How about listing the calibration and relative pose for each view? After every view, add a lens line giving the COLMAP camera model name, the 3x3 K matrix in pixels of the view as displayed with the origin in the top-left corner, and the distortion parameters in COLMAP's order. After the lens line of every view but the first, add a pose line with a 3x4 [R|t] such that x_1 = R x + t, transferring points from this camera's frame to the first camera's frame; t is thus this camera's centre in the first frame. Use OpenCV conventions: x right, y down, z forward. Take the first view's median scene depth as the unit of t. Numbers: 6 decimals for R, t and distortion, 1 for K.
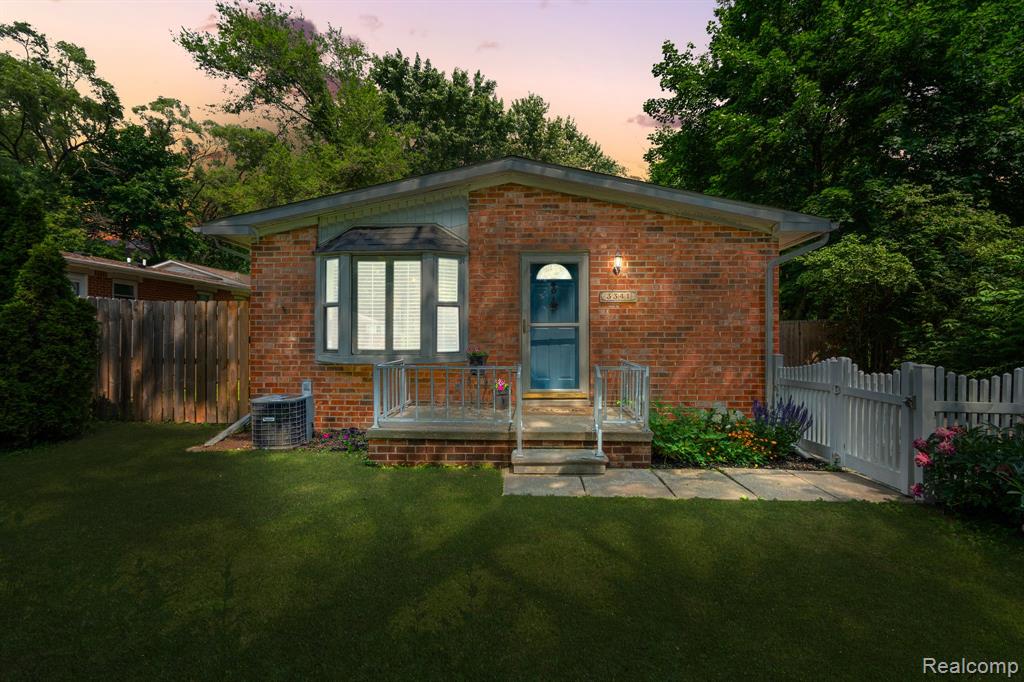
lens RADIAL K [[466.2, 0, 519.6], [0, 466.2, 338.4], [0, 0, 1]] dist [-0.005572, 0.001654]
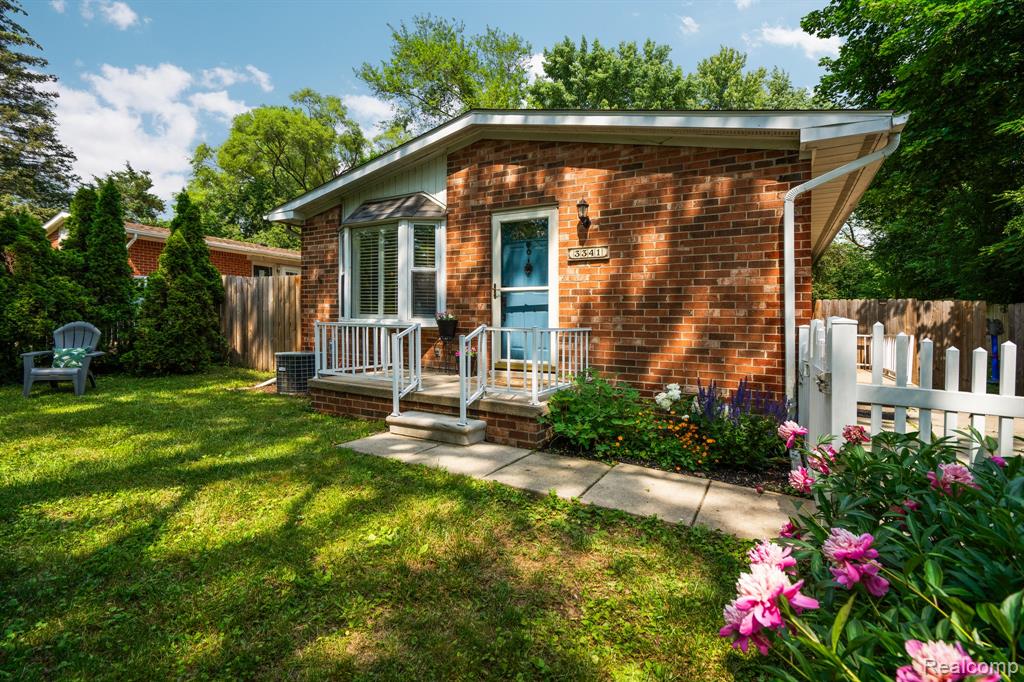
lens RADIAL K [[466.2, 0, 517.3], [0, 466.2, 334.5], [0, 0, 1]] dist [-0.005572, 0.001654]
pose [[0.886271, 0.027253, -0.462365, 0.486843], [-0.023299, 0.999627, 0.014261, 0.047417], [0.462581, -0.001867, 0.886575, 0.191053]]
